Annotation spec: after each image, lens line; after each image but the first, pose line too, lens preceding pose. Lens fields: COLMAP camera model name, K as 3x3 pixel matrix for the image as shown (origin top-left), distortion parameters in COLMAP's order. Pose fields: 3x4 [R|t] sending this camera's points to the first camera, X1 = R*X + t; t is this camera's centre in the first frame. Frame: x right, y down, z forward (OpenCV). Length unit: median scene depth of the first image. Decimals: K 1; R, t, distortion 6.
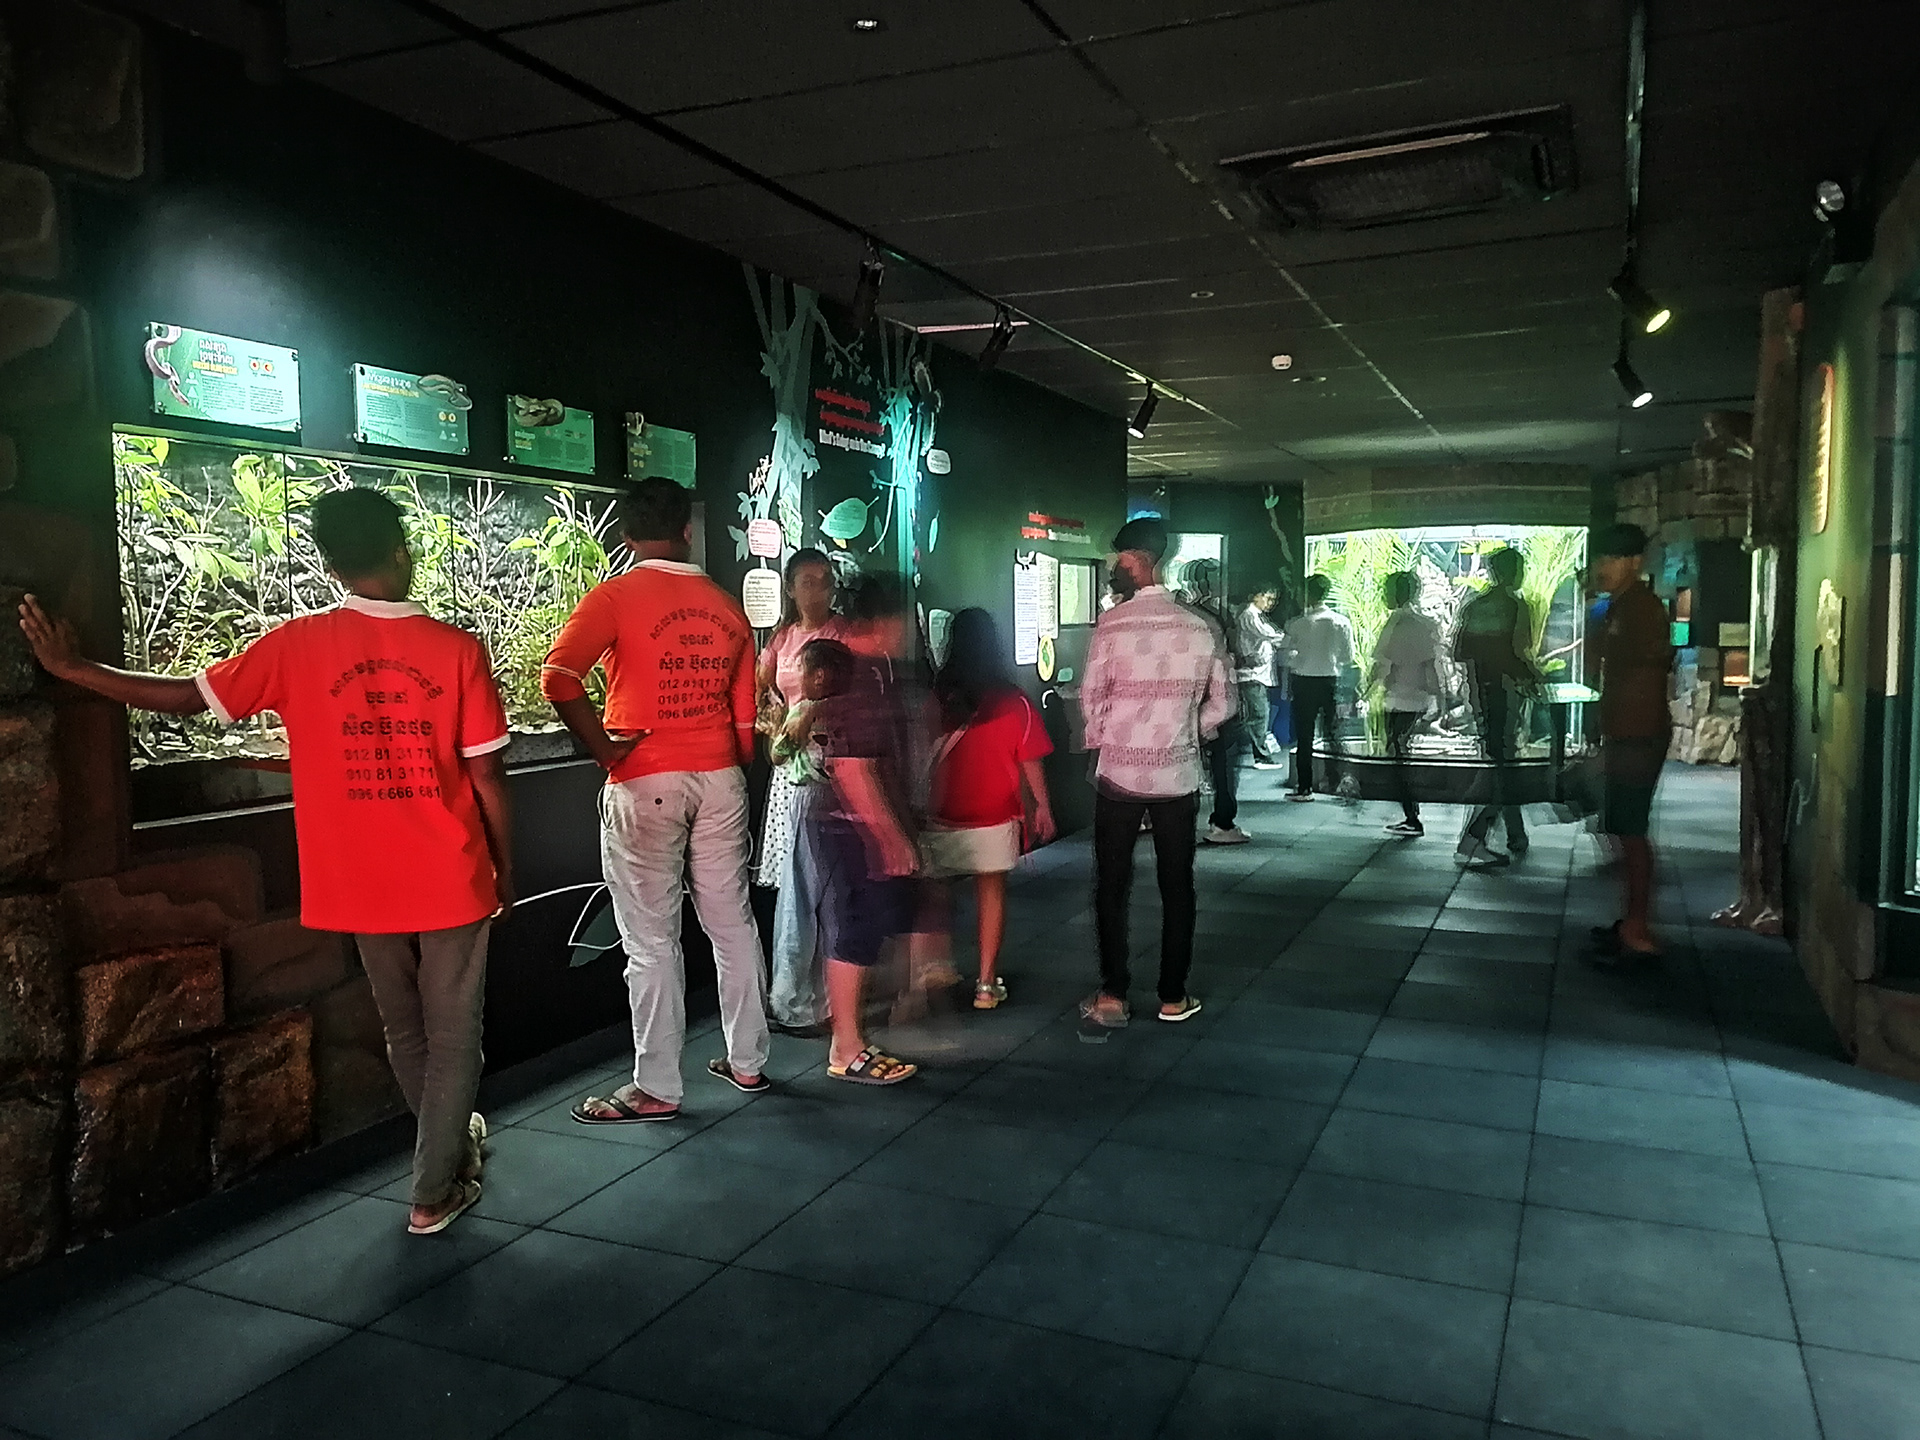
lens RADIAL K [[1435.9, 0, 960.0], [0, 1435.9, 720.0], [0, 0, 1]] dist [0.105285, -0.103511]
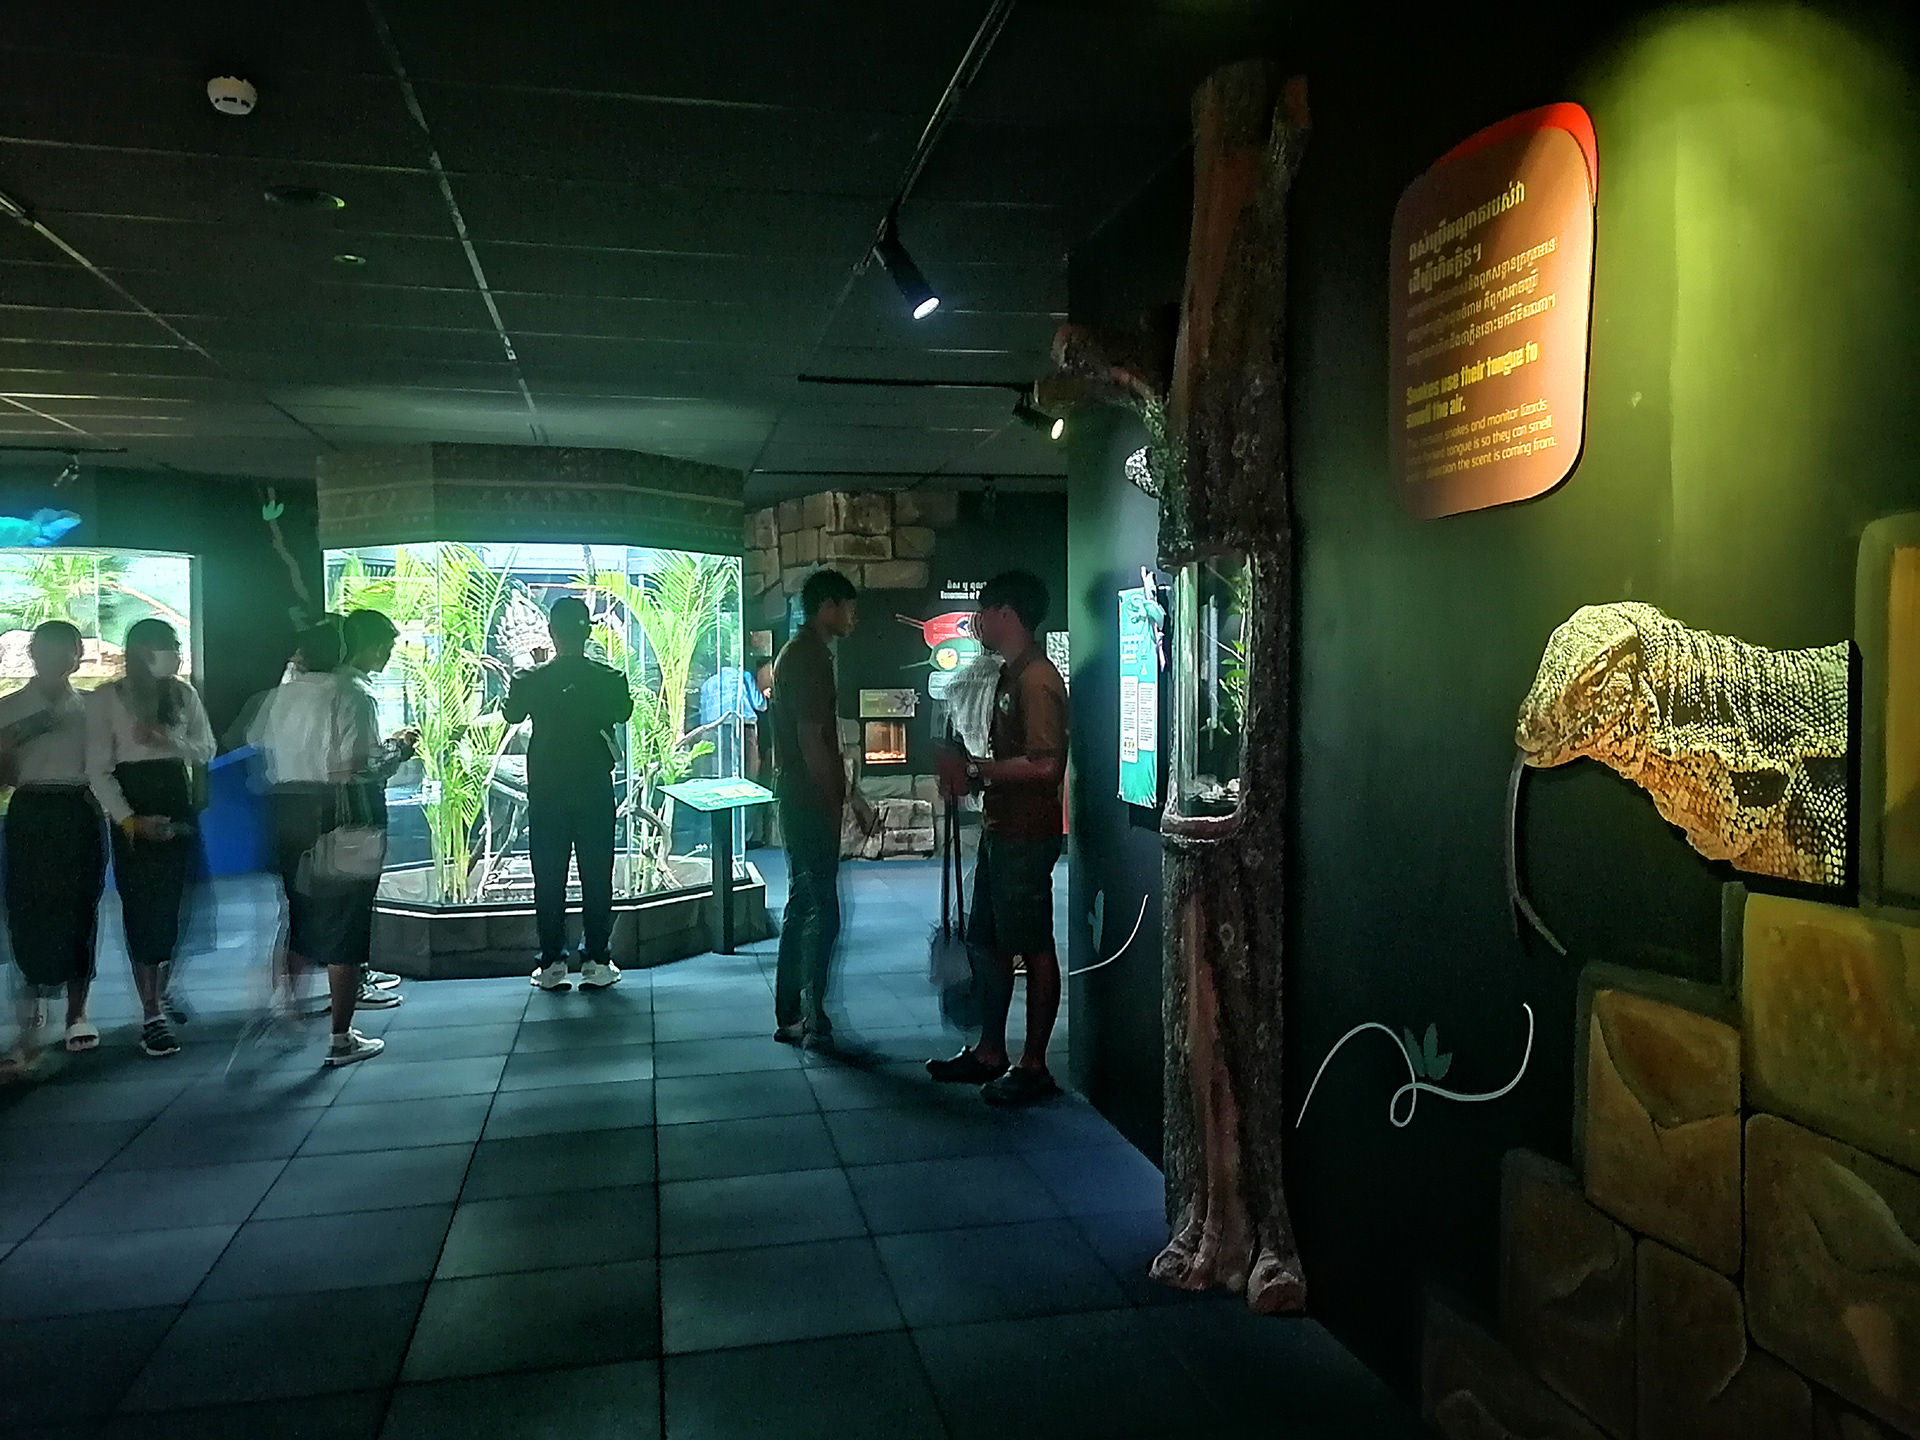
lens RADIAL K [[1435.9, 0, 960.0], [0, 1435.9, 720.0], [0, 0, 1]] dist [0.105285, -0.103511]
pose [[0.804496, -0.016721, 0.593723, 0.087278], [0.041635, 0.998732, -0.028288, -0.026527], [-0.592497, 0.047477, 0.804172, 0.347248]]
